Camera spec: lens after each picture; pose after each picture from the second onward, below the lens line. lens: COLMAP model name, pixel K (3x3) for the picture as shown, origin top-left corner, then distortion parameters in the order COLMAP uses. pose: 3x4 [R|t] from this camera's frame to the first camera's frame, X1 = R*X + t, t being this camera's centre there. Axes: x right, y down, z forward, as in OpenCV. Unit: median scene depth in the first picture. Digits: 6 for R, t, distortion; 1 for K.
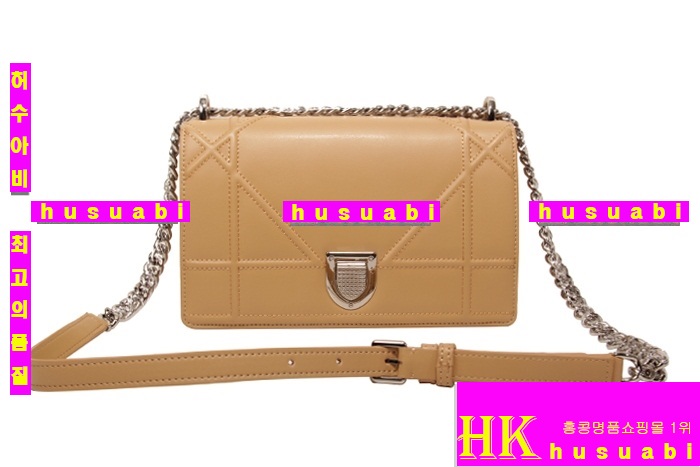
lens RADIAL K [[985.8, 0, 351.1], [0, 985.8, 231.8], [0, 0, 1]] dist [0.023858, 0.000000]
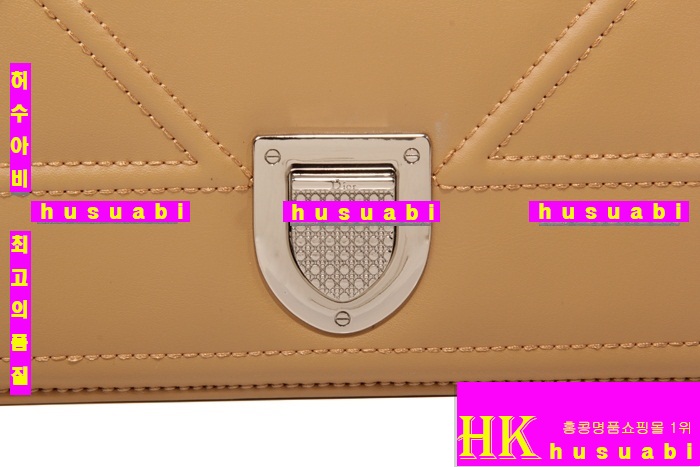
lens RADIAL K [[4376.7, 0, 349.9], [0, 4376.7, 233.5], [0, 0, 1]] dist [-0.129392, 0.000000]
pose [[0.999612, -0.014549, 0.023749, -0.028931], [0.013259, 0.998475, 0.053592, -0.019314], [-0.024493, -0.053256, 0.998280, -0.277420]]
